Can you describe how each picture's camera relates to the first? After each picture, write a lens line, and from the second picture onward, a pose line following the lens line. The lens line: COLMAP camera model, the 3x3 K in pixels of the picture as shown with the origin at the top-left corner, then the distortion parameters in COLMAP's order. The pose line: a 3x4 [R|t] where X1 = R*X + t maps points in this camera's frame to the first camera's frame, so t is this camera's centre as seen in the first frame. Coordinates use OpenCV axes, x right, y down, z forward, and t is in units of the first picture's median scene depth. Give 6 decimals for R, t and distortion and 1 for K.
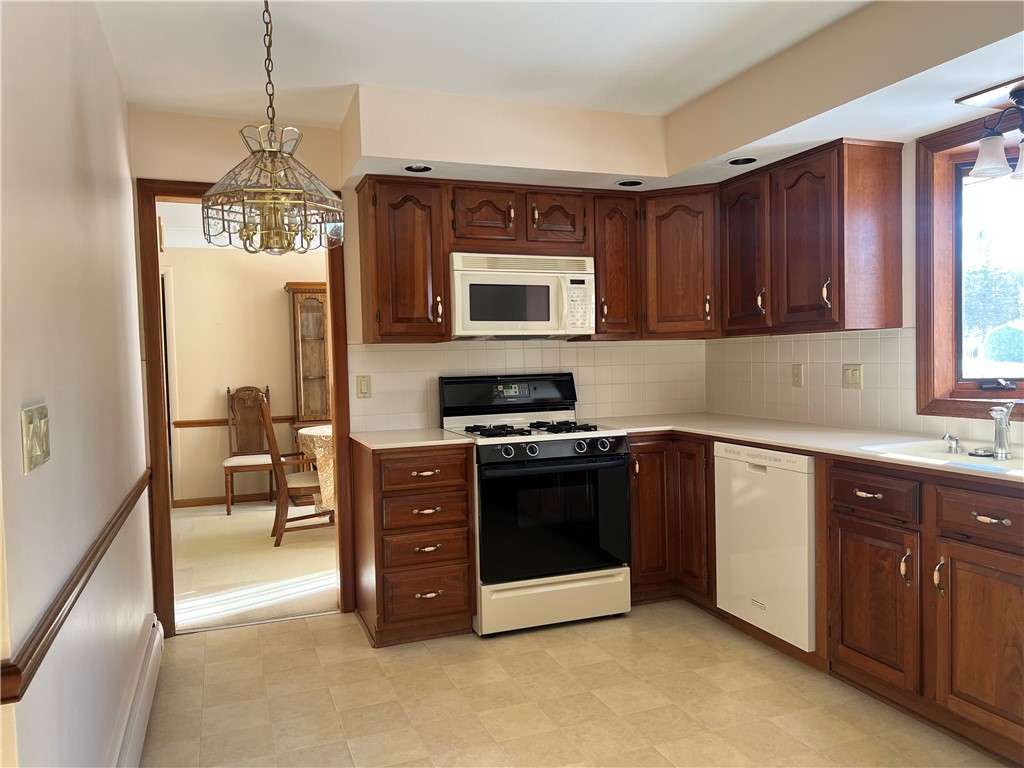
lens RADIAL K [[766.7, 0, 524.9], [0, 766.7, 386.9], [0, 0, 1]] dist [0.065150, -0.072402]
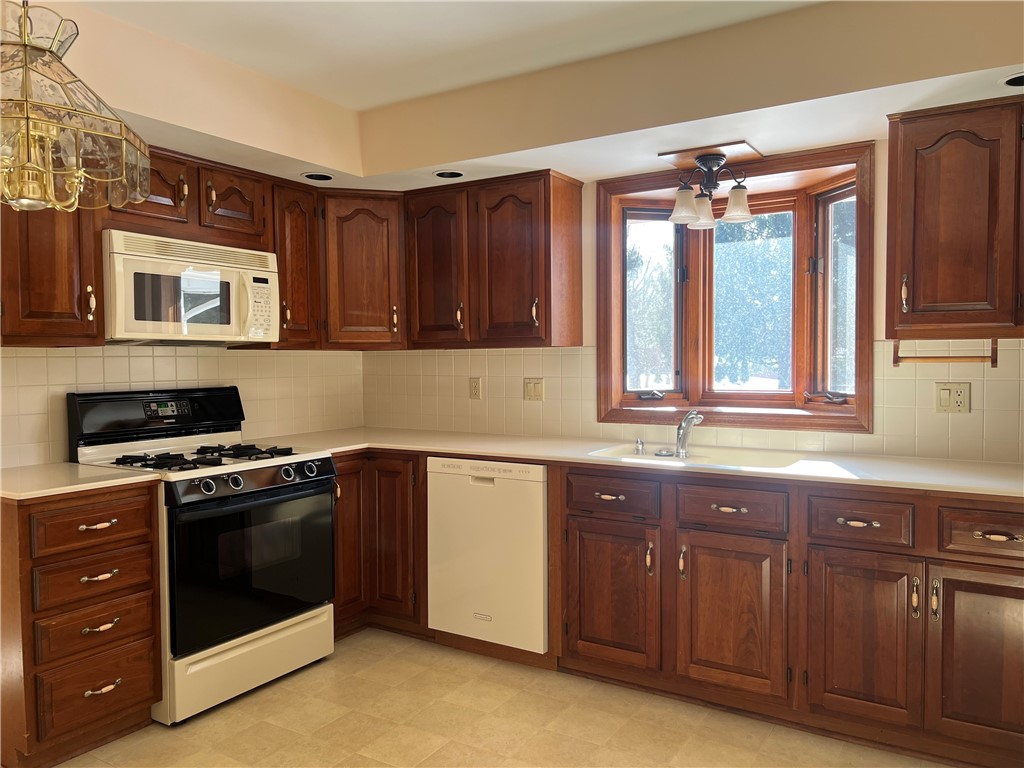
lens RADIAL K [[766.7, 0, 516.3], [0, 766.7, 386.3], [0, 0, 1]] dist [0.065150, -0.072402]
pose [[0.800857, -0.004855, 0.598837, -0.255102], [0.013103, 0.999870, -0.009416, -0.008370], [-0.598713, 0.015387, 0.800816, 0.161974]]
